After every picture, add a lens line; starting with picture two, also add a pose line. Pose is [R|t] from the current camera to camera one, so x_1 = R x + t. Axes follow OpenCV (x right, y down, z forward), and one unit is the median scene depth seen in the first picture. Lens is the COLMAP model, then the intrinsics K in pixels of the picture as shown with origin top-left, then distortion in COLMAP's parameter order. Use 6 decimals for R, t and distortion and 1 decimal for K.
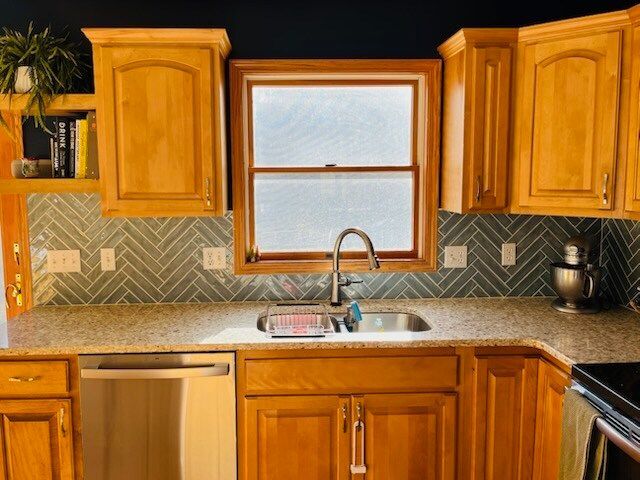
lens RADIAL K [[546.3, 0, 323.3], [0, 546.3, 236.5], [0, 0, 1]] dist [0.016455, -0.037746]
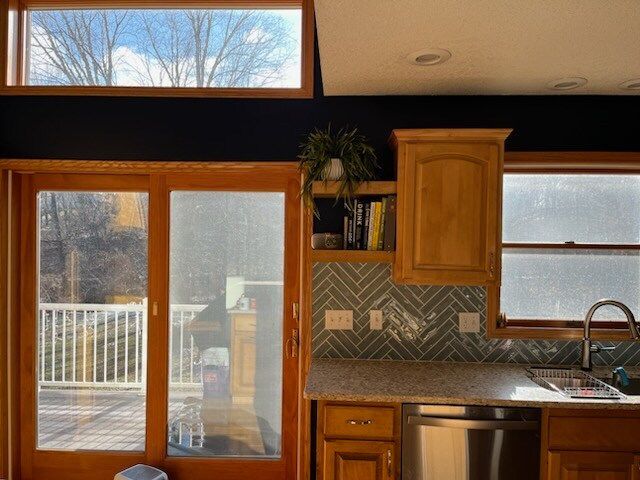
lens RADIAL K [[508.2, 0, 318.6], [0, 508.2, 245.7], [0, 0, 1]] dist [0.002541, -0.053471]
pose [[0.991717, 0.021432, -0.126645, -0.416623], [-0.034497, 0.994197, -0.101892, -0.000548], [0.123726, 0.105417, 0.986701, -0.100325]]
